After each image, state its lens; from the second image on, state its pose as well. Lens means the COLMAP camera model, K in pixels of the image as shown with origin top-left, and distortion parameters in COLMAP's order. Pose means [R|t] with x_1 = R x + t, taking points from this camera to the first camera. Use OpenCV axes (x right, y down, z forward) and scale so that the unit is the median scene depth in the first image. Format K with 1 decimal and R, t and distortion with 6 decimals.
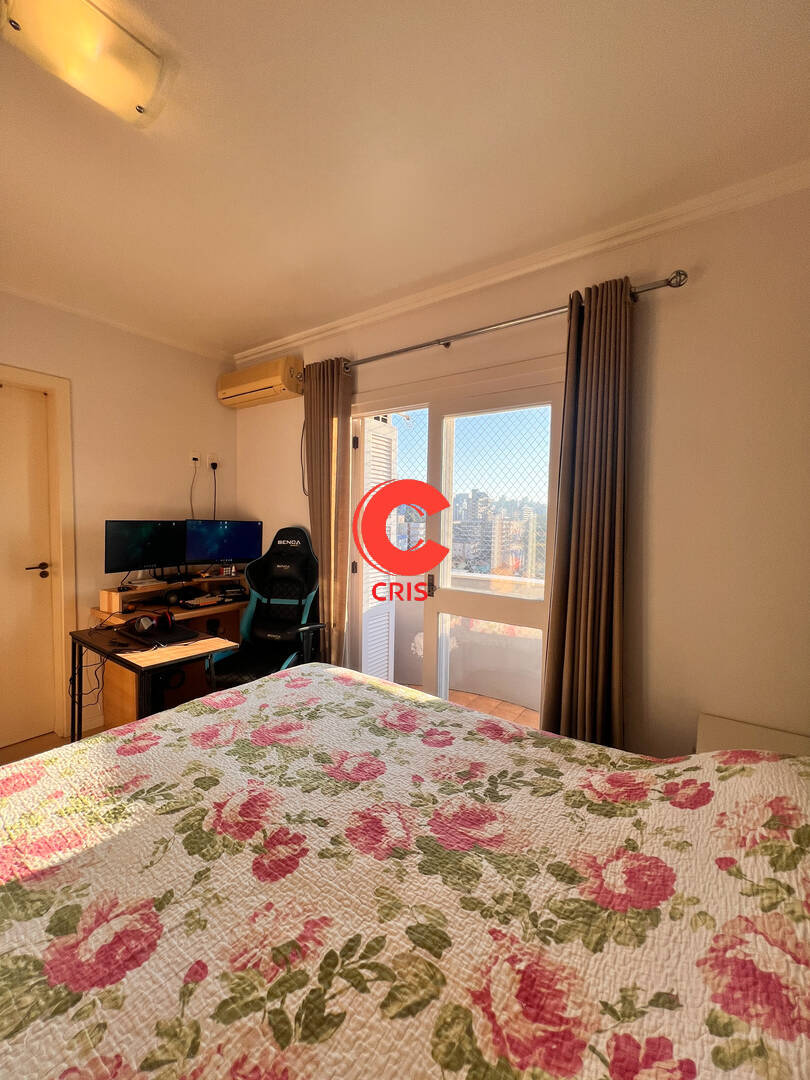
lens RADIAL K [[436.9, 0, 405.2], [0, 436.9, 536.1], [0, 0, 1]] dist [0.000967, -0.000019]
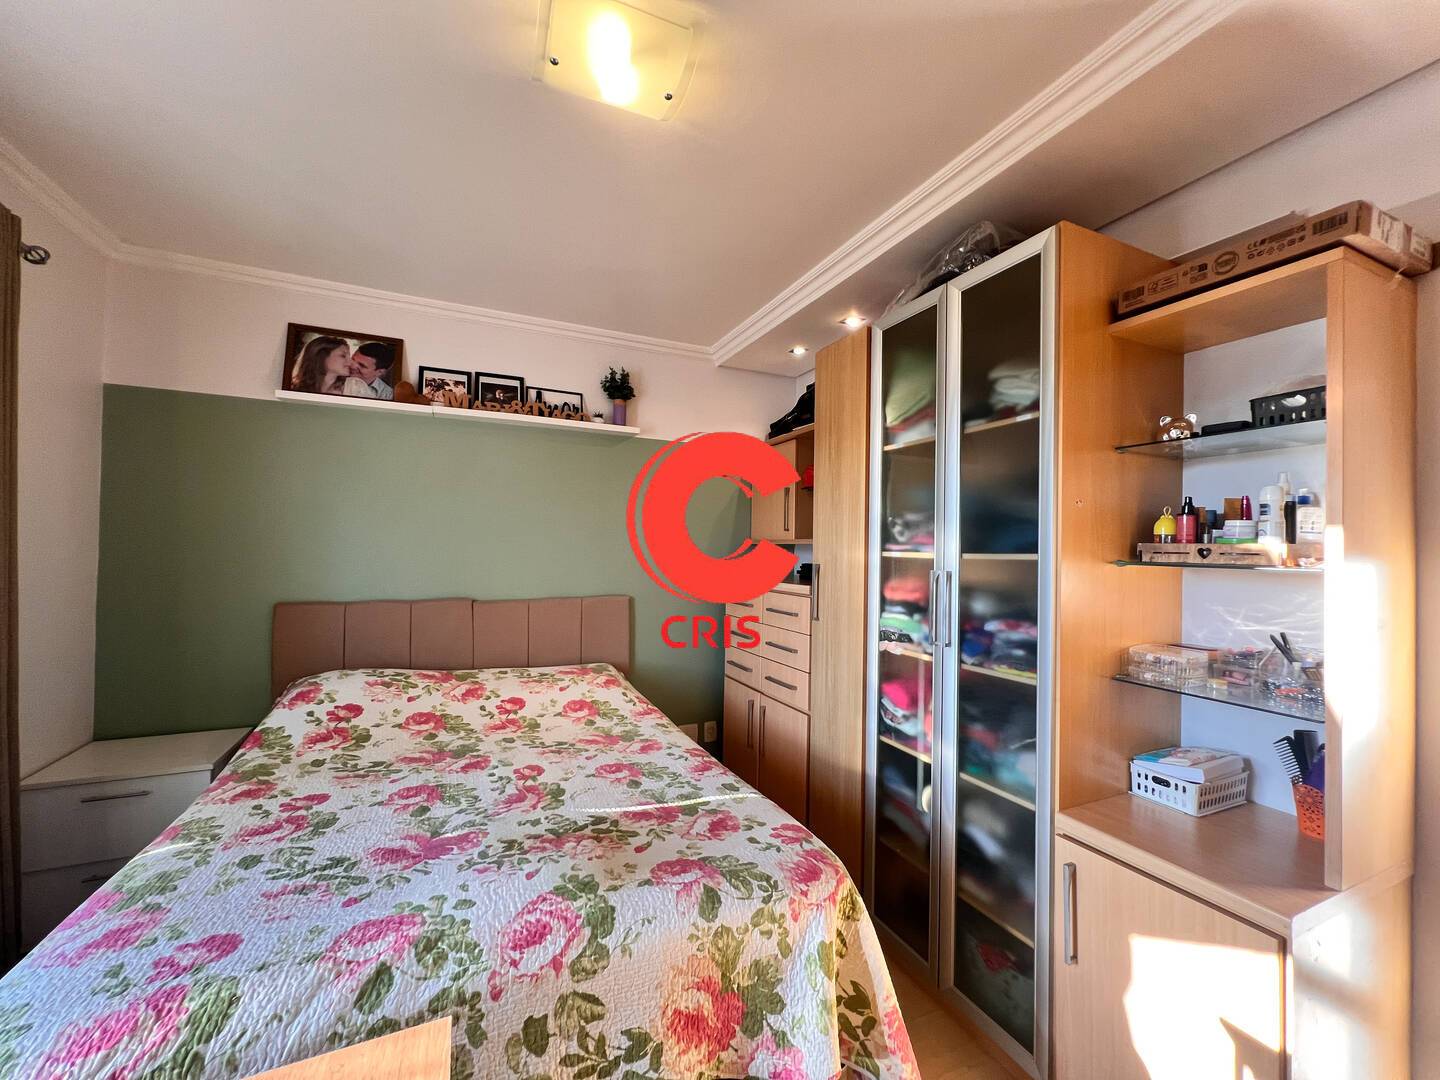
lens RADIAL K [[574.2, 0, 718.2], [0, 574.2, 542.9], [0, 0, 1]] dist [-0.000869, 0.001014]
pose [[-0.864477, -0.026531, 0.501971, -1.590853], [-0.008140, 0.999214, 0.038794, -0.160490], [-0.502606, 0.029450, -0.864014, 2.017272]]
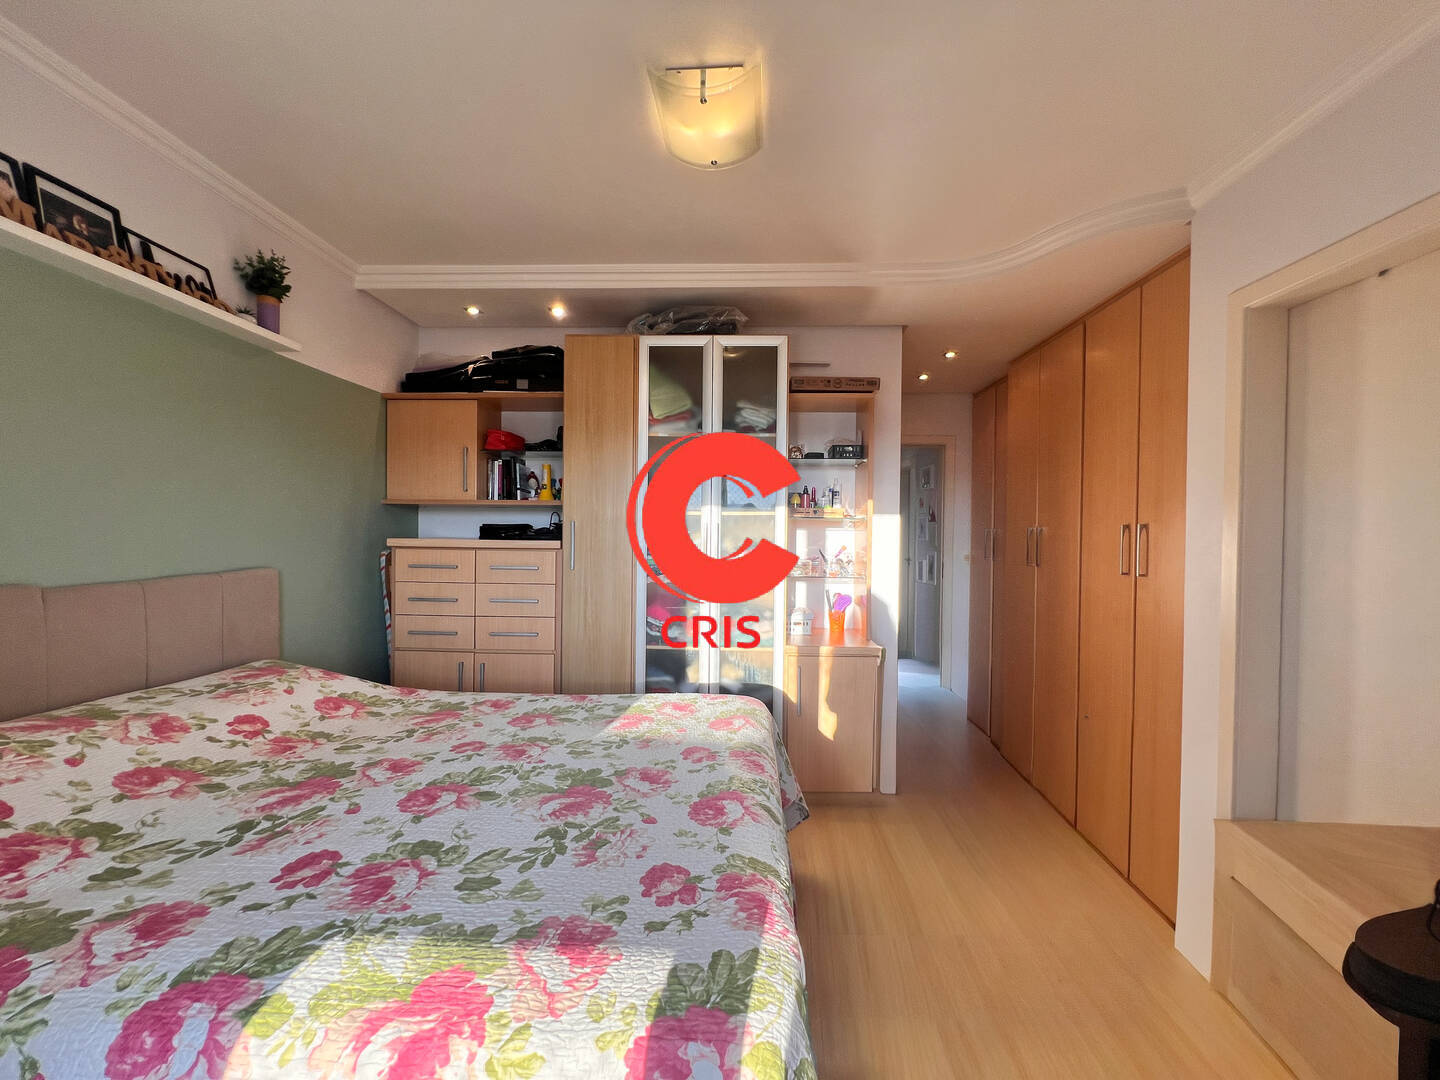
lens RADIAL K [[574.2, 0, 719.1], [0, 574.2, 541.1], [0, 0, 1]] dist [-0.000869, 0.001014]
pose [[-0.838019, -0.018556, -0.545326, 0.052975], [-0.050227, 0.997802, 0.043233, -0.051100], [0.543325, 0.063620, -0.837108, 2.451707]]
